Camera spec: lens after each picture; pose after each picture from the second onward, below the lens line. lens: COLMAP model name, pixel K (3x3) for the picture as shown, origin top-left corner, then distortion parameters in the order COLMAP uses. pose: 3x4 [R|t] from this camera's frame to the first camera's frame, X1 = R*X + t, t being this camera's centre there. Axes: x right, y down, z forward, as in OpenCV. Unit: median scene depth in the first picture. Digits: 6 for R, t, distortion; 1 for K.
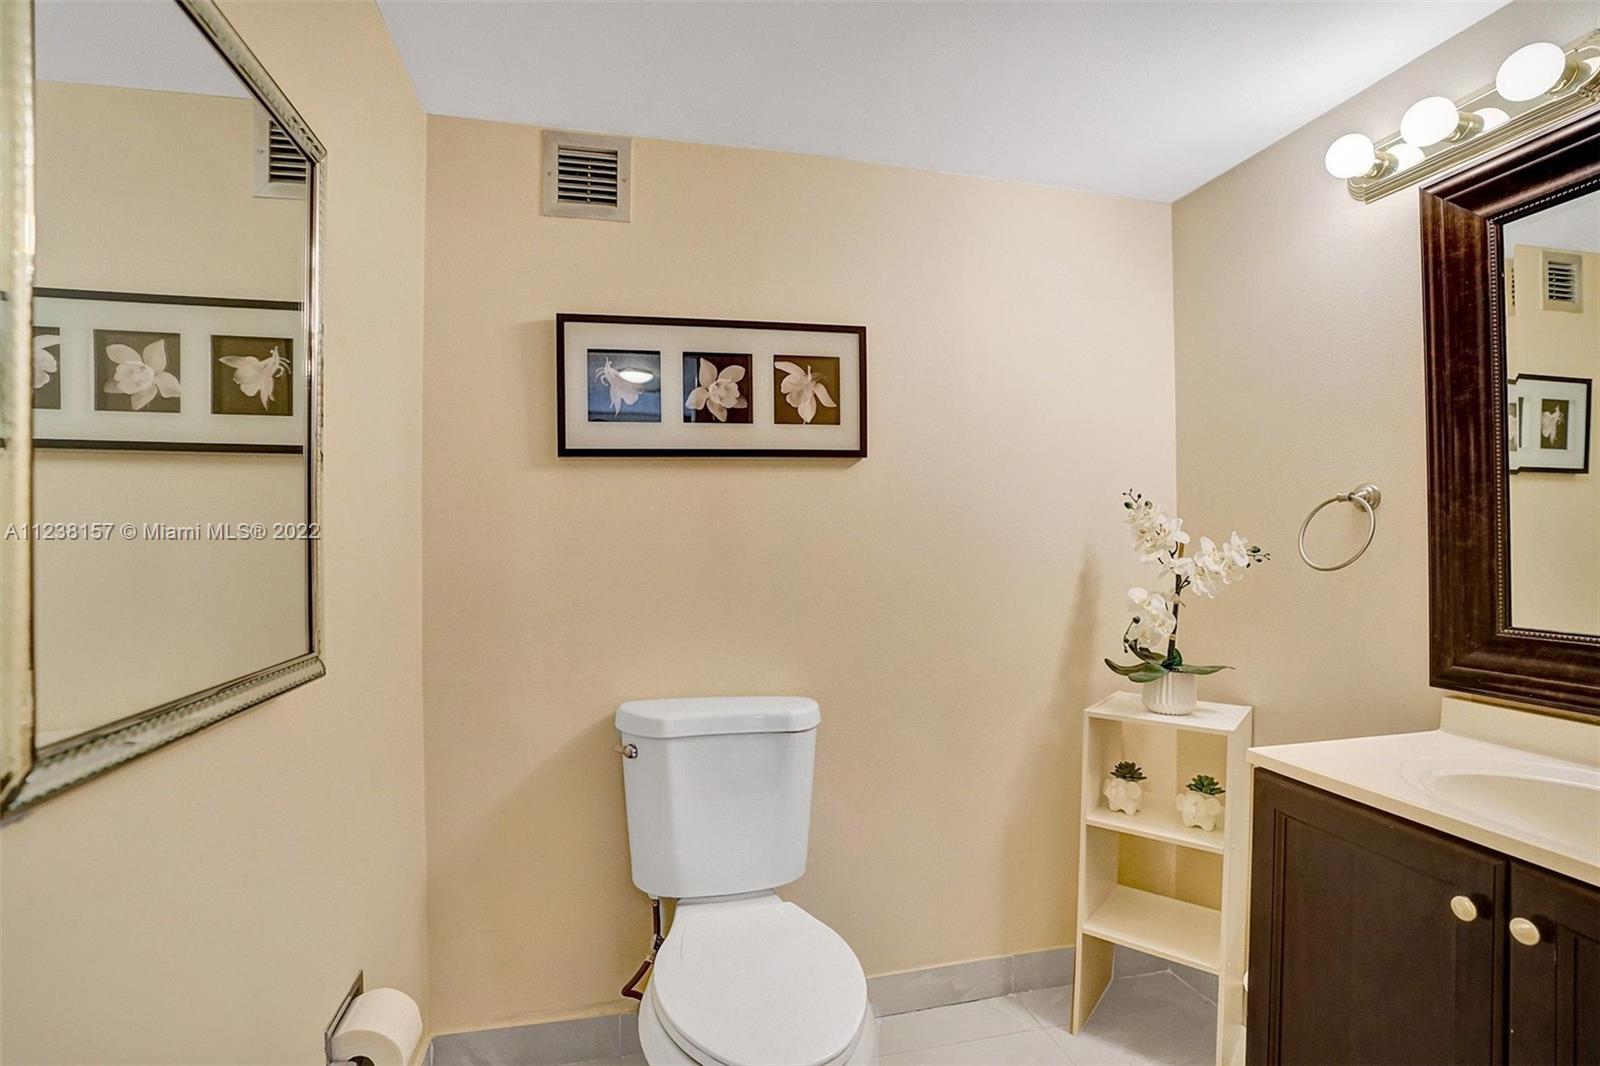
lens RADIAL K [[757.3, 0, 805.2], [0, 757.3, 536.1], [0, 0, 1]] dist [-0.071431, 0.029926]
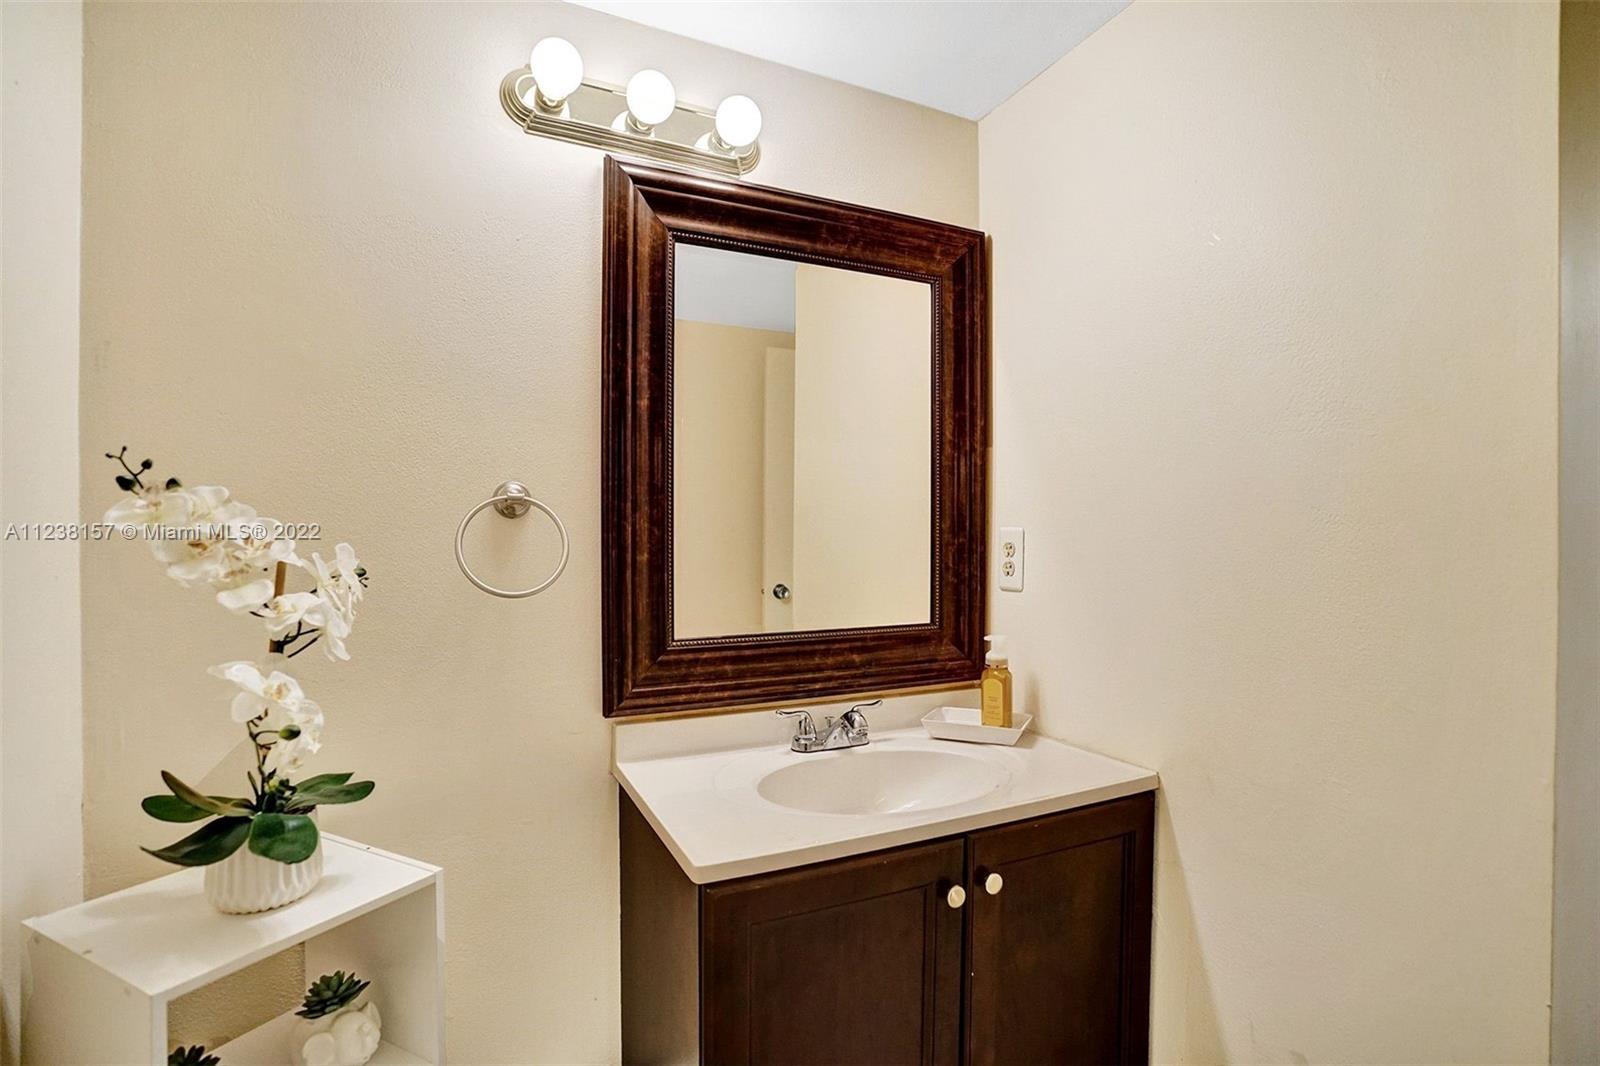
lens RADIAL K [[757.3, 0, 805.2], [0, 757.3, 536.1], [0, 0, 1]] dist [-0.071431, 0.029926]
pose [[-0.207577, 0.004143, 0.978210, -0.095192], [-0.002300, 0.999986, -0.004723, -0.013809], [-0.978216, -0.003230, -0.207565, 1.040792]]
